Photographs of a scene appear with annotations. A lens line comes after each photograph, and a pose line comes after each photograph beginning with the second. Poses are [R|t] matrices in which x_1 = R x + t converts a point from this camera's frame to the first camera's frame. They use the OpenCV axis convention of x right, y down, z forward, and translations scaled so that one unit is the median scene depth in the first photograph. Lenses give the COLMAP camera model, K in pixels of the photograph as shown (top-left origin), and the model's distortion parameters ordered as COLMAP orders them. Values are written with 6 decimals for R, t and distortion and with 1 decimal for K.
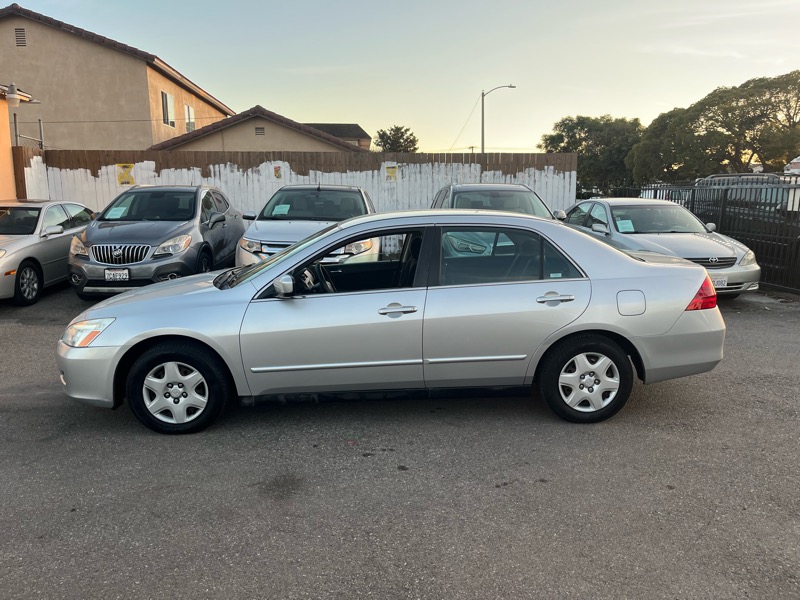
lens RADIAL K [[604.5, 0, 402.9], [0, 604.5, 295.9], [0, 0, 1]] dist [0.073173, -0.101478]
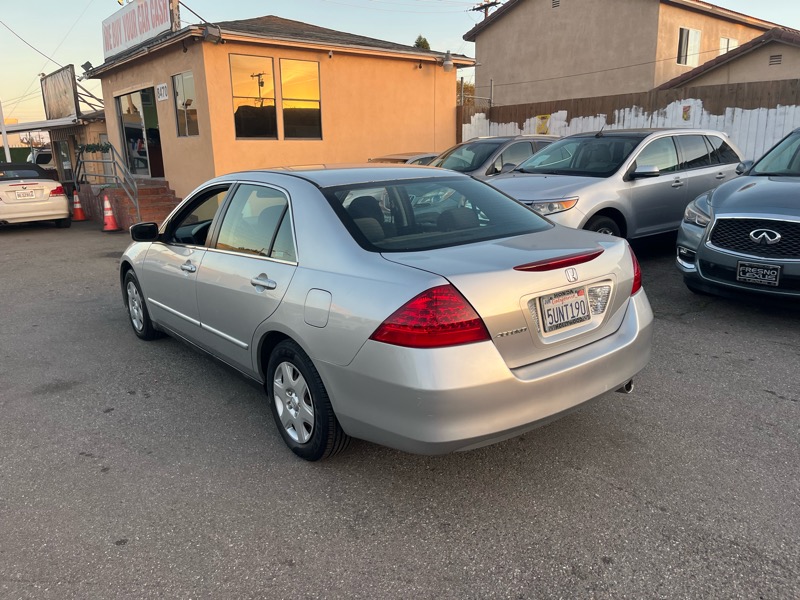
lens RADIAL K [[604.5, 0, 405.9], [0, 604.5, 300.6], [0, 0, 1]] dist [0.073173, -0.101478]
pose [[0.573925, 0.186283, -0.797439, 0.286671], [-0.114003, 0.982476, 0.147459, -0.031897], [0.810933, 0.006280, 0.585105, 0.202990]]
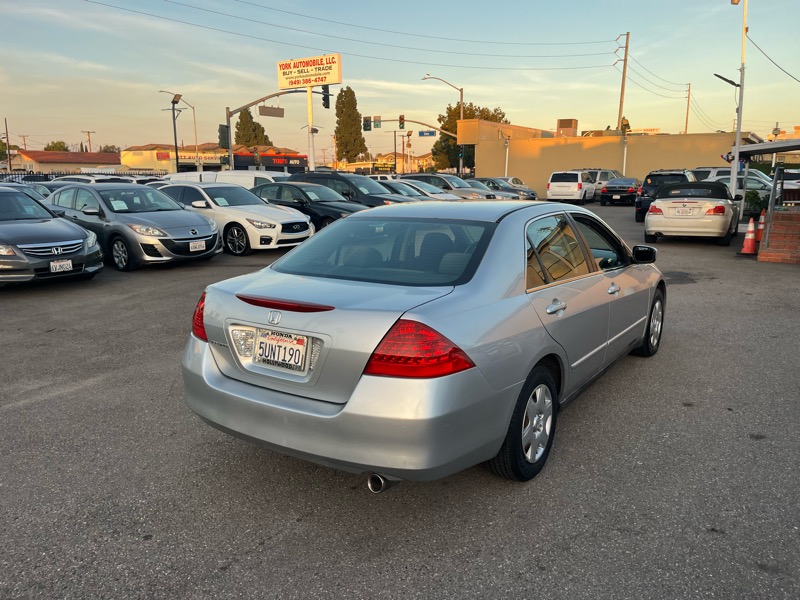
lens RADIAL K [[604.5, 0, 404.6], [0, 604.5, 305.7], [0, 0, 1]] dist [0.073173, -0.101478]
pose [[-0.611256, 0.169166, -0.773142, 0.289207], [-0.122213, 0.944996, 0.303392, -0.087150], [0.781940, 0.279938, -0.556960, 0.503366]]
